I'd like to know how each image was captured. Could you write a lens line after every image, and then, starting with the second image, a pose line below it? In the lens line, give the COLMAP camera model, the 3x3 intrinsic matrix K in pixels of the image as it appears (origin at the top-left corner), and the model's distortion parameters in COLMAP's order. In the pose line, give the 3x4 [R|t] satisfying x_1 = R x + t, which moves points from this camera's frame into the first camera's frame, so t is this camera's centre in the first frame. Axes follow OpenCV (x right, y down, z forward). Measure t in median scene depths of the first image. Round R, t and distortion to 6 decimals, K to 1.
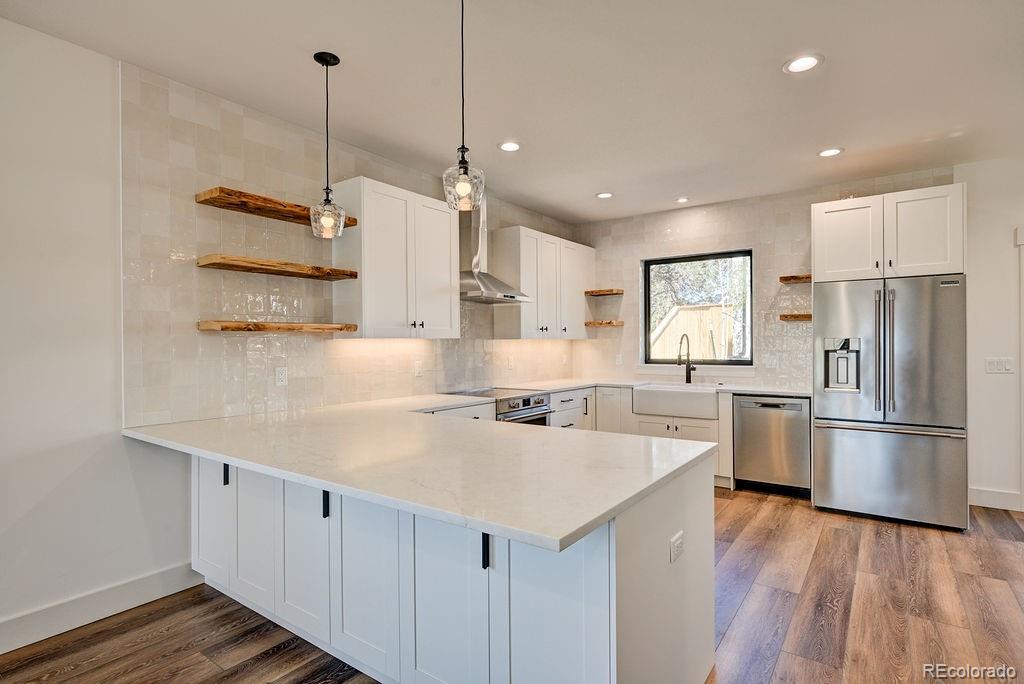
lens RADIAL K [[528.8, 0, 513.3], [0, 528.8, 339.1], [0, 0, 1]] dist [-0.006891, -0.000074]
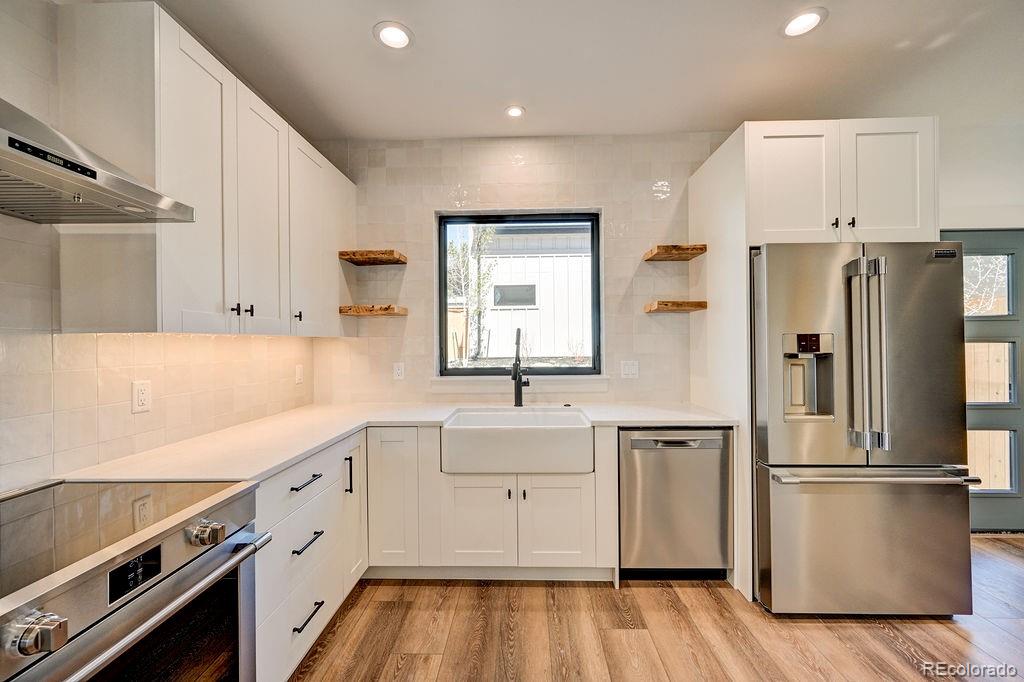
lens RADIAL K [[403.7, 0, 515.4], [0, 403.7, 343.1], [0, 0, 1]] dist [-0.002013, 0.000672]
pose [[0.826929, -0.001503, 0.562304, 0.055539], [-0.000261, 0.999995, 0.003058, 0.005847], [-0.562306, -0.002675, 0.826925, 0.612344]]
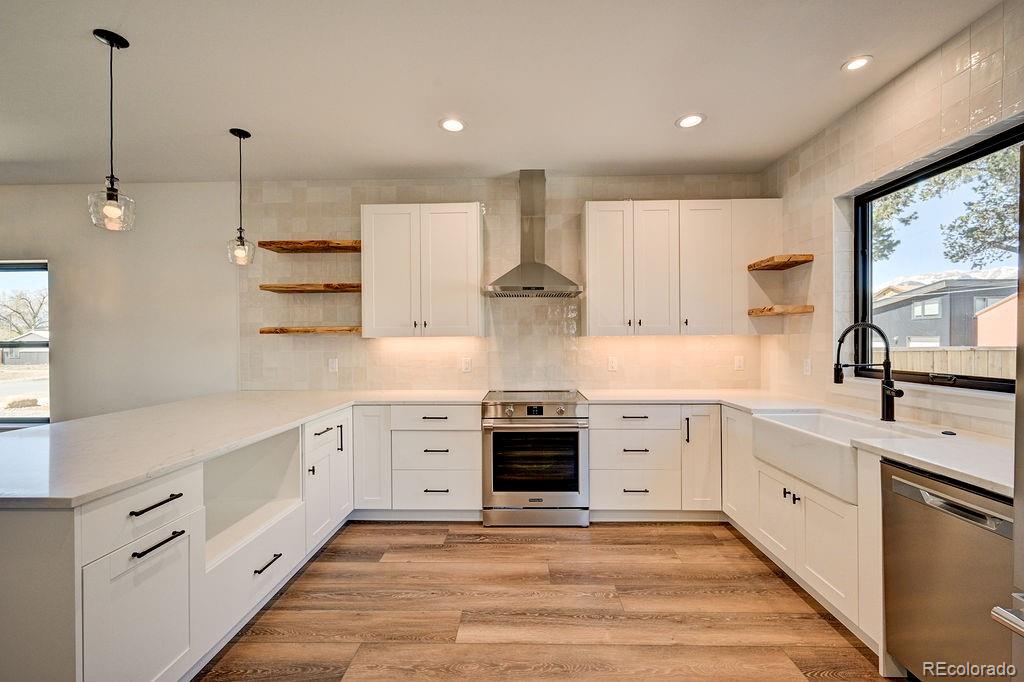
lens RADIAL K [[416.5, 0, 511.5], [0, 416.5, 342.0], [0, 0, 1]] dist [-0.003003, 0.000212]
pose [[0.561129, 0.001893, -0.827726, 0.466767], [0.008967, 0.999925, 0.008366, 0.002604], [0.827680, -0.012117, 0.561070, 0.493936]]
